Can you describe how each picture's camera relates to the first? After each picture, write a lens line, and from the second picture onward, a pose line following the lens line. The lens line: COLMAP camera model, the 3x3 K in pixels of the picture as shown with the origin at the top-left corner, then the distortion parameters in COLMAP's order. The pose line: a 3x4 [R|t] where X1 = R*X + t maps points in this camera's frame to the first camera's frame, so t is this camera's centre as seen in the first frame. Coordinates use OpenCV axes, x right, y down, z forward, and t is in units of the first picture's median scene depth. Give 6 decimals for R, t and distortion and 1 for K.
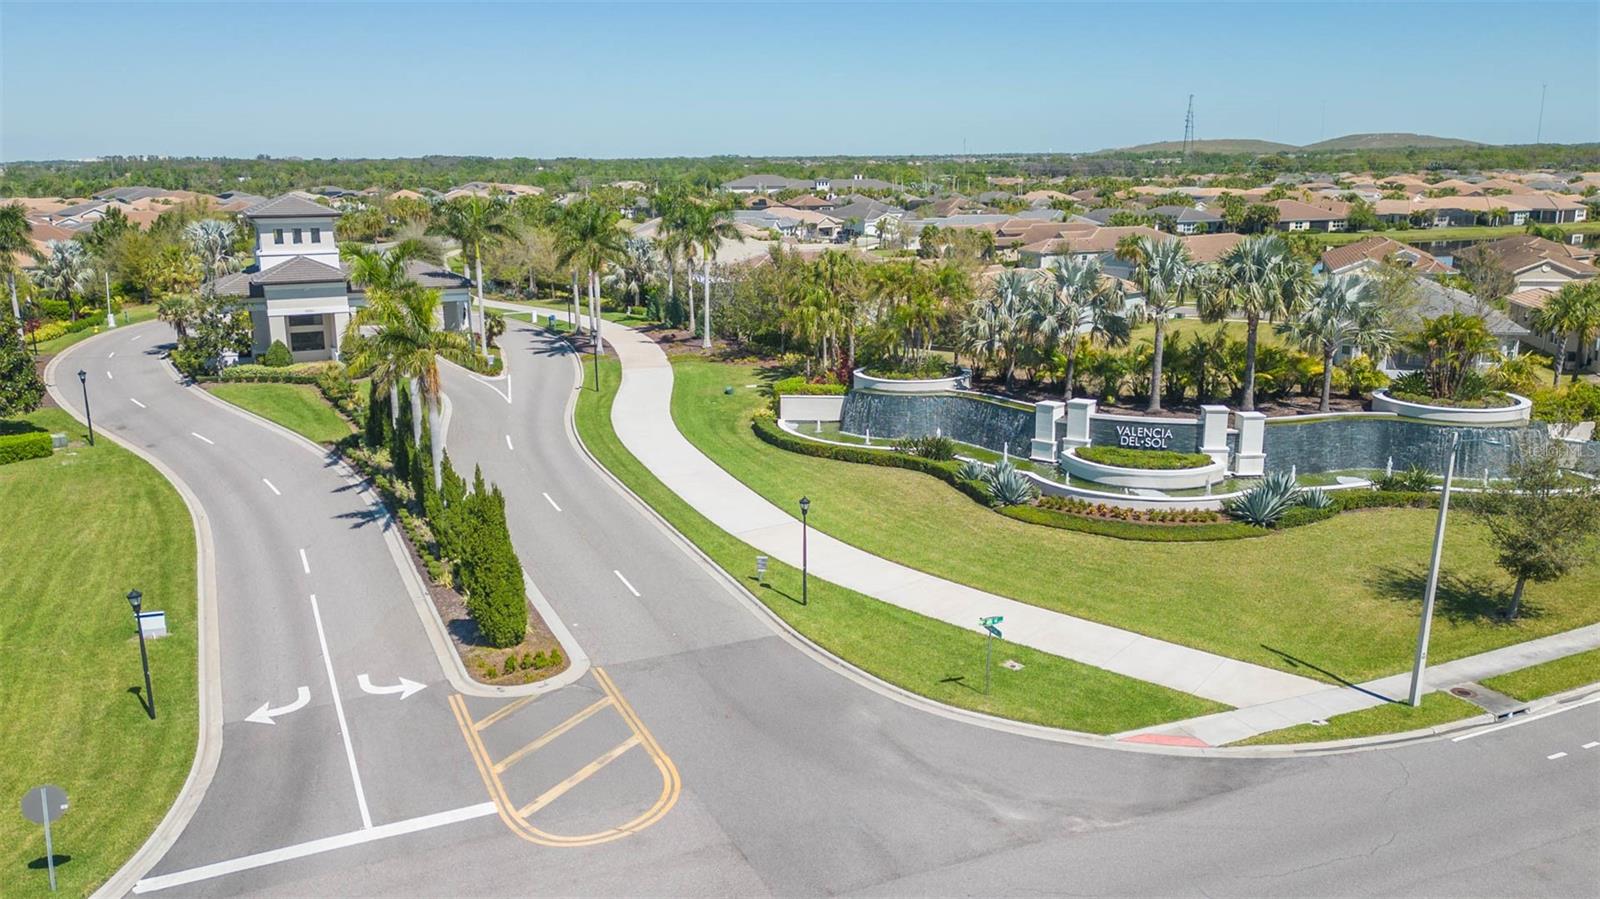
lens RADIAL K [[1130.7, 0, 800.0], [0, 1130.7, 449.5], [0, 0, 1]] dist [0.099663, -0.134328]
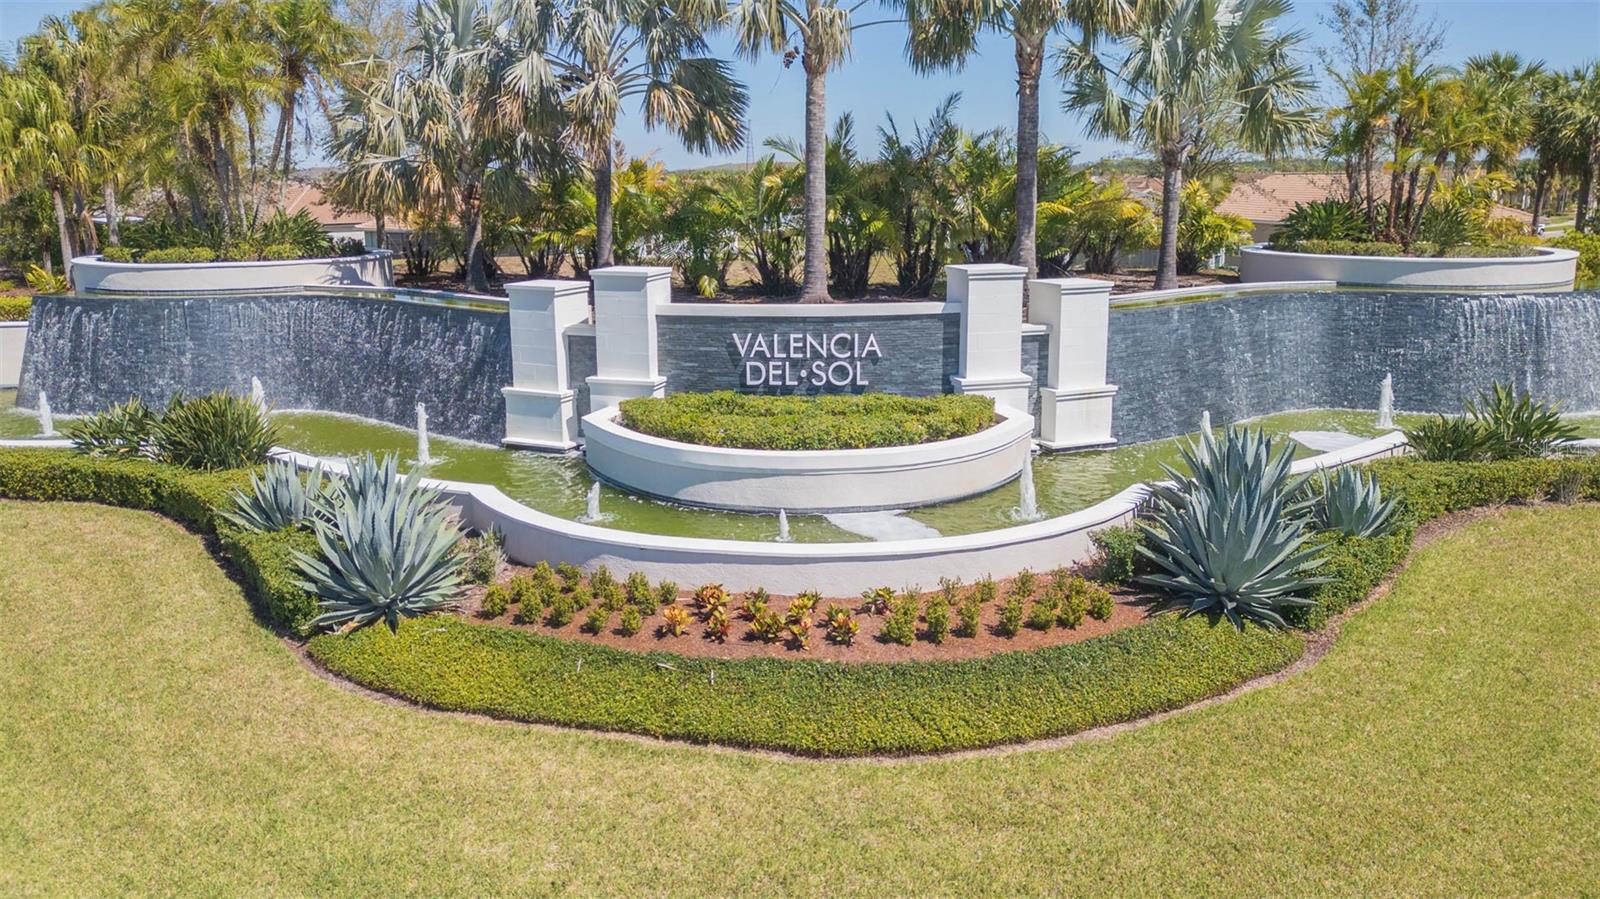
lens RADIAL K [[1130.7, 0, 800.0], [0, 1130.7, 449.5], [0, 0, 1]] dist [0.099663, -0.134328]
pose [[0.937668, -0.073008, 0.339776, 0.177447], [0.070327, 0.997319, 0.020216, 0.009736], [-0.340341, 0.004940, 0.940289, 0.667517]]
